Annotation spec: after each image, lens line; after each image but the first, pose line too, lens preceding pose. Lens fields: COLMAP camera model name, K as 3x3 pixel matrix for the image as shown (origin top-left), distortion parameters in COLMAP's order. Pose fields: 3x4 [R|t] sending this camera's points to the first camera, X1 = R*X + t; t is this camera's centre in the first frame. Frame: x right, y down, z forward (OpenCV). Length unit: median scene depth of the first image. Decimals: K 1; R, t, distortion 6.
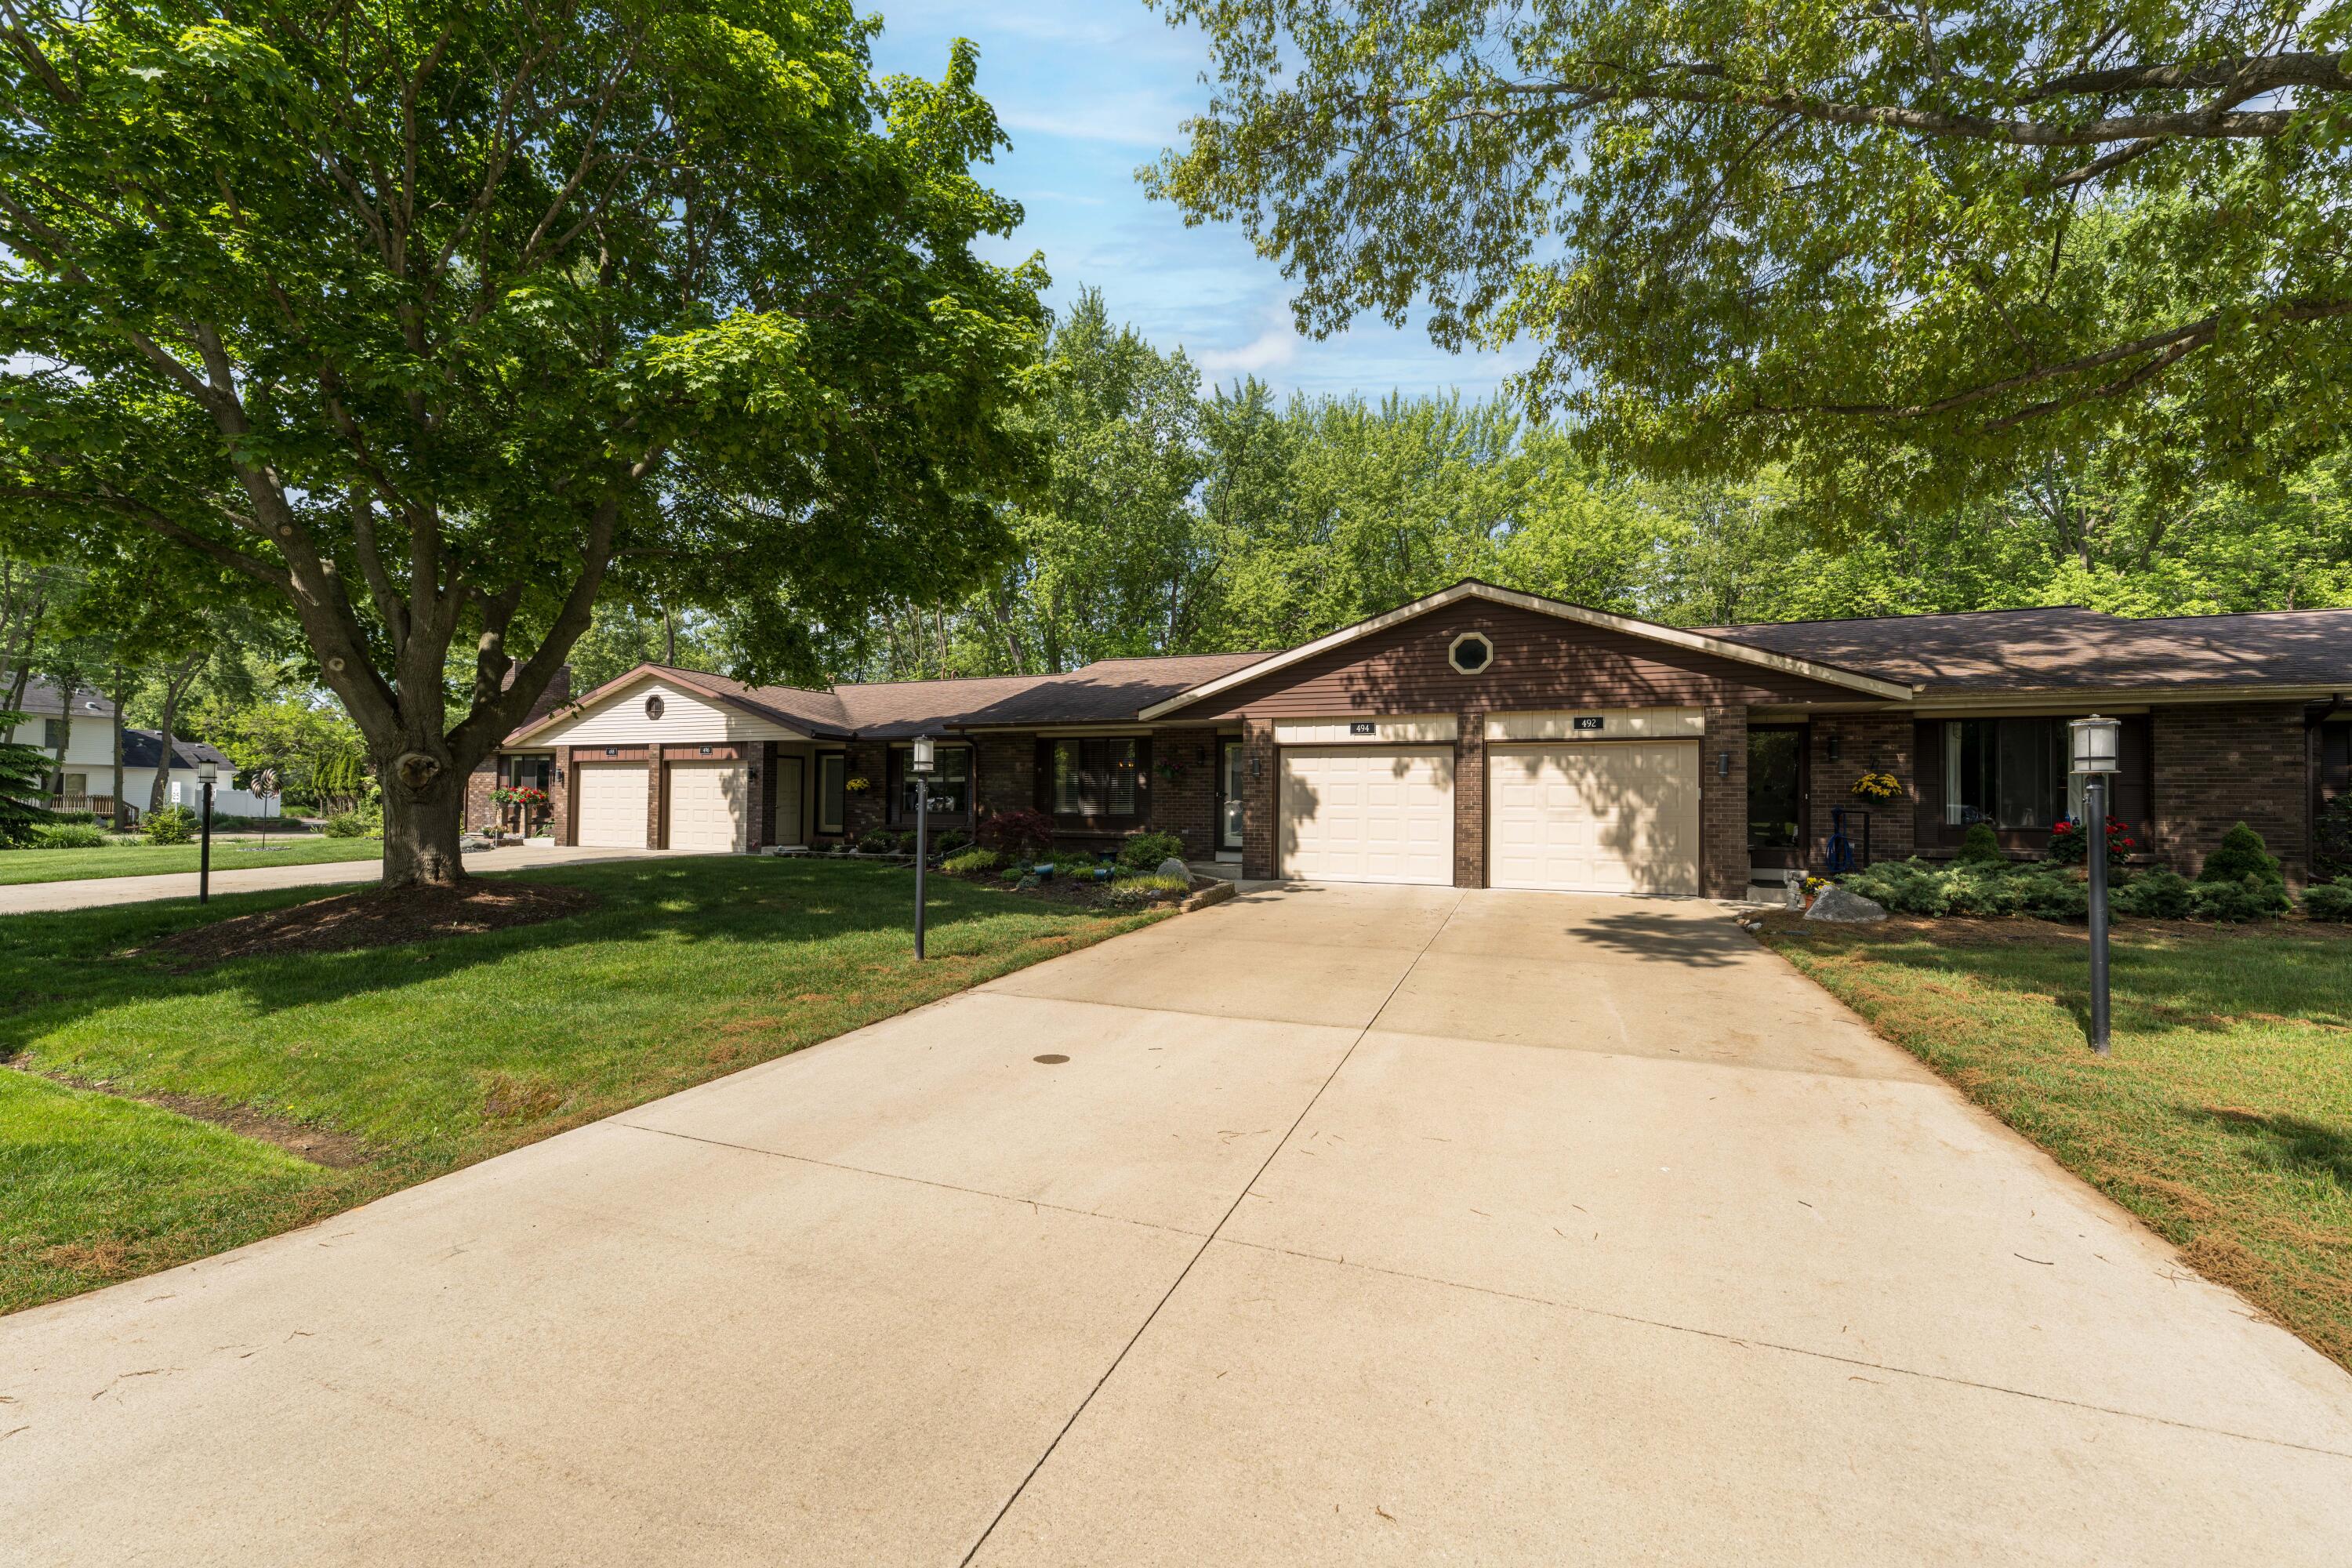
lens RADIAL K [[950.7, 0, 1176.0], [0, 950.7, 784.0], [0, 0, 1]] dist [0.001939, -0.000038]
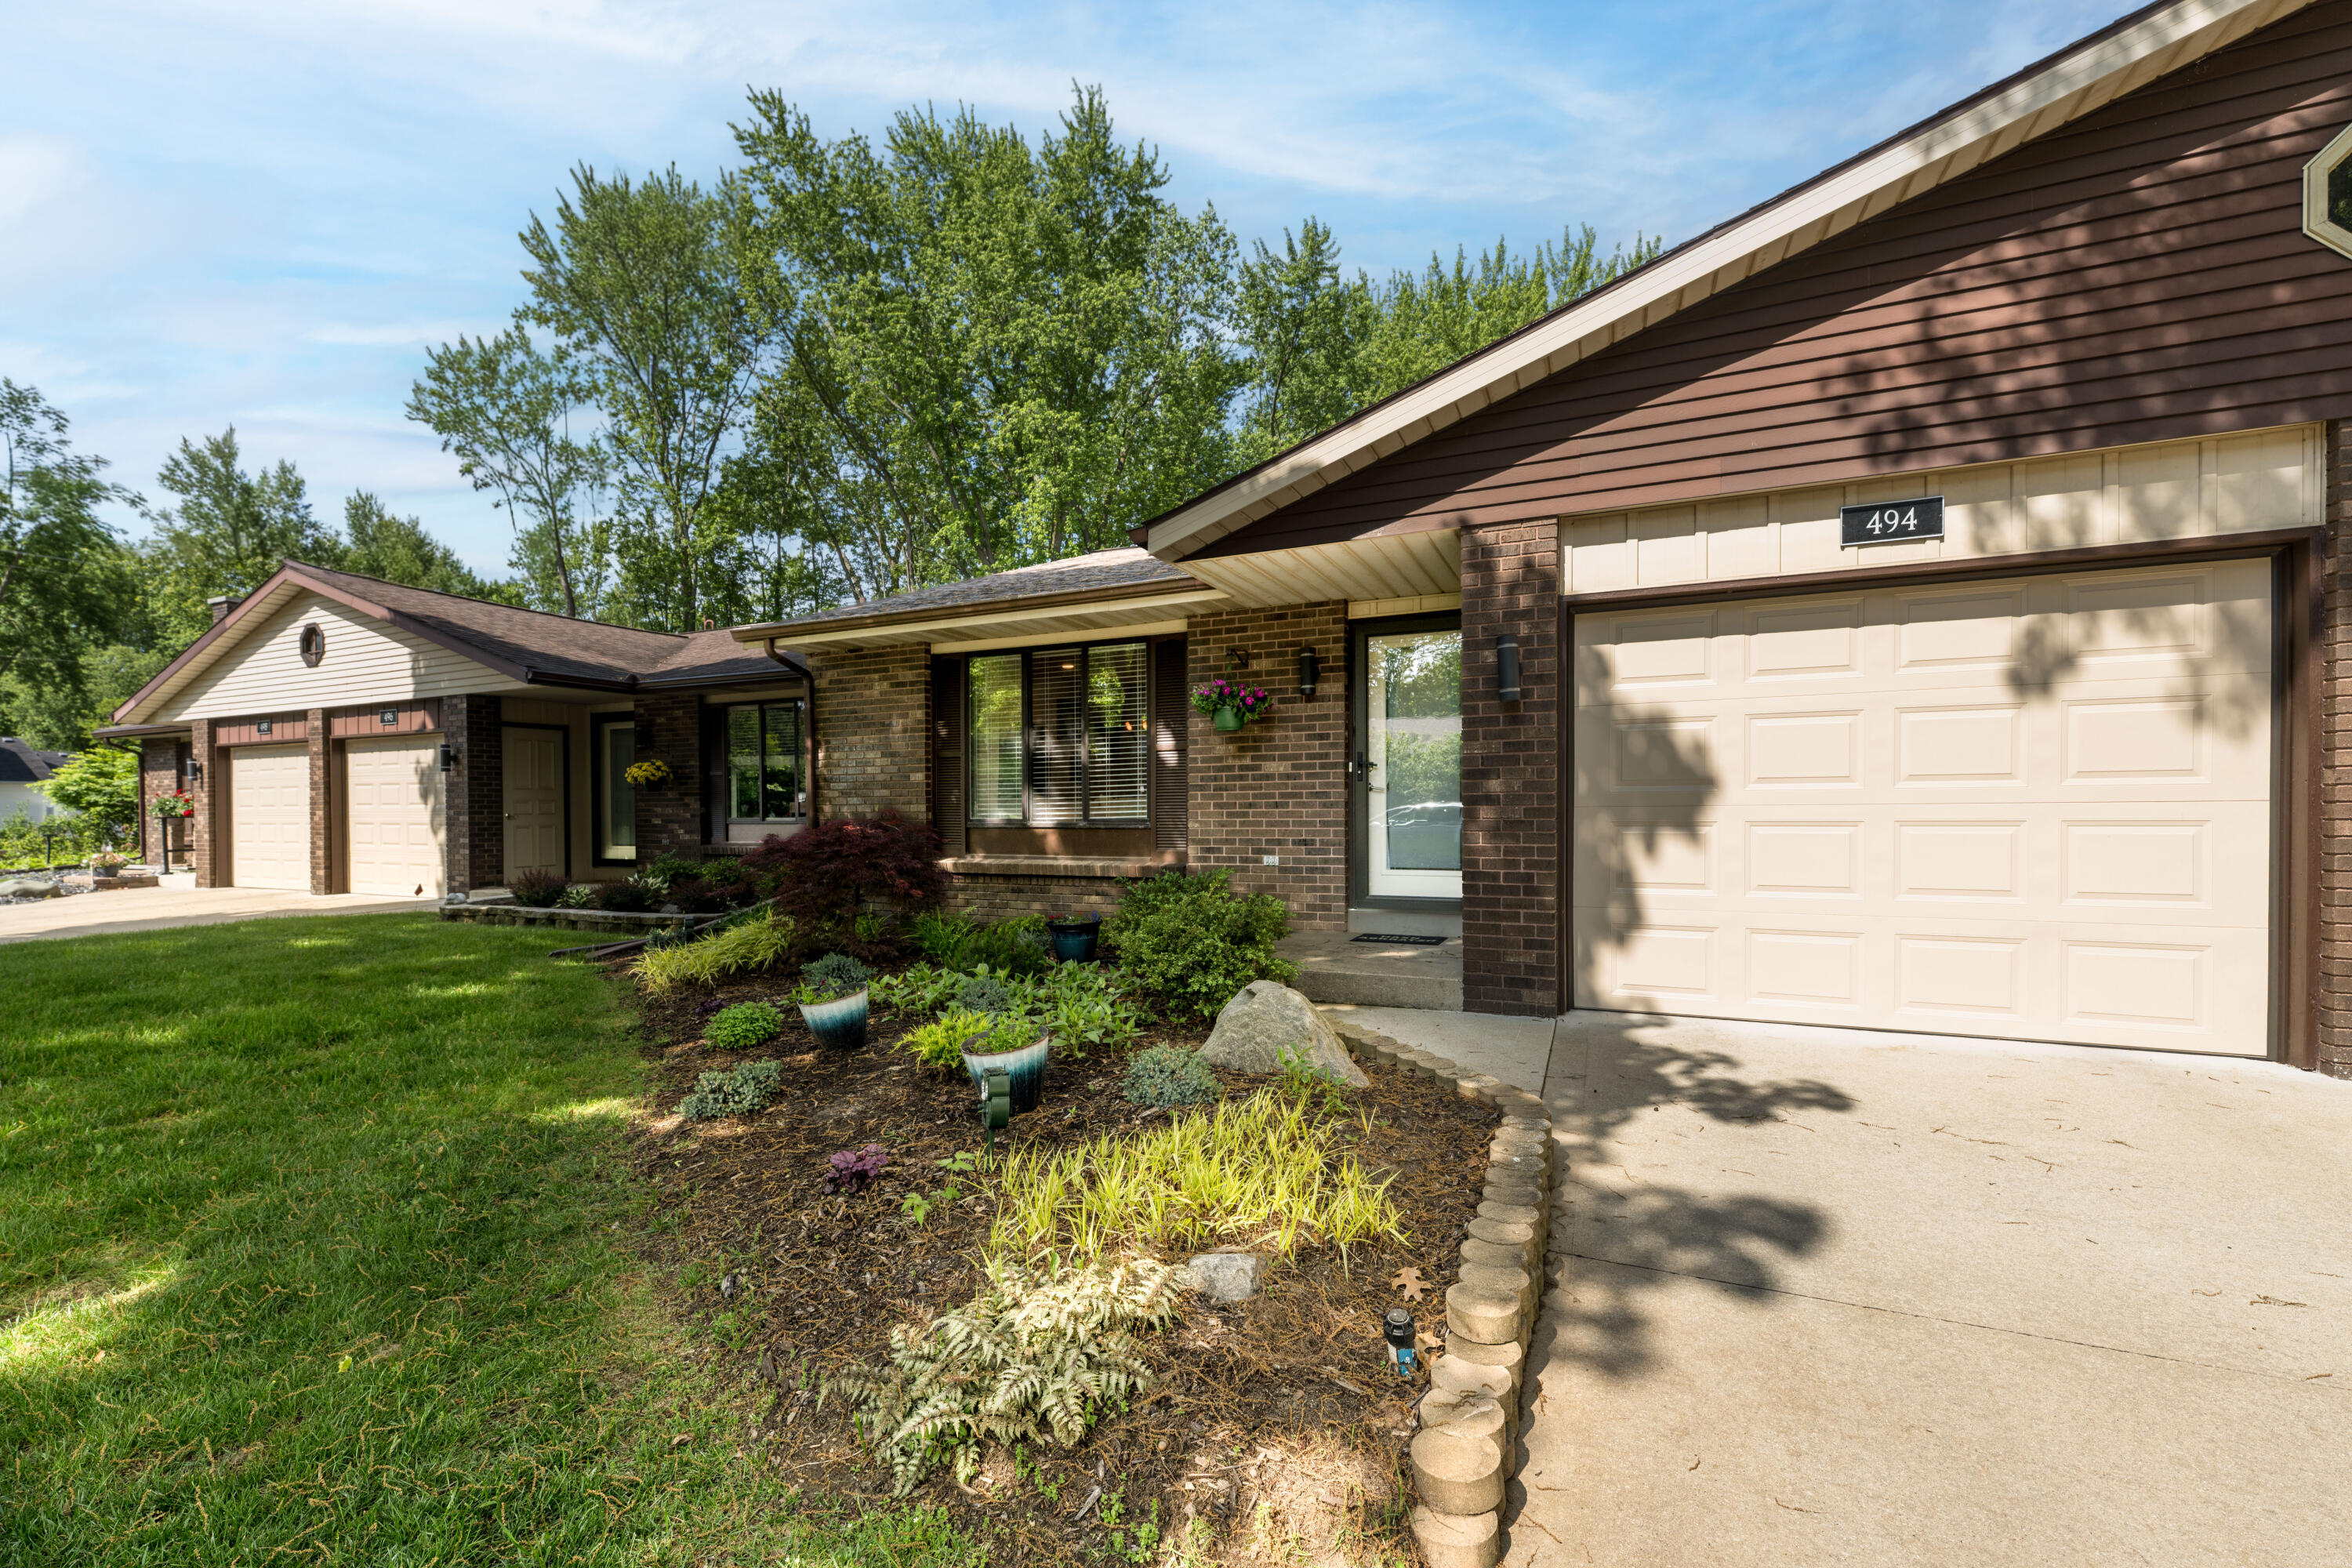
lens RADIAL K [[950.7, 0, 1176.0], [0, 950.7, 784.0], [0, 0, 1]] dist [0.001939, -0.000038]
pose [[0.999155, -0.018195, -0.036847, -0.012913], [0.018249, 0.999833, 0.001117, 0.014168], [0.036820, -0.001789, 0.999320, 0.553631]]
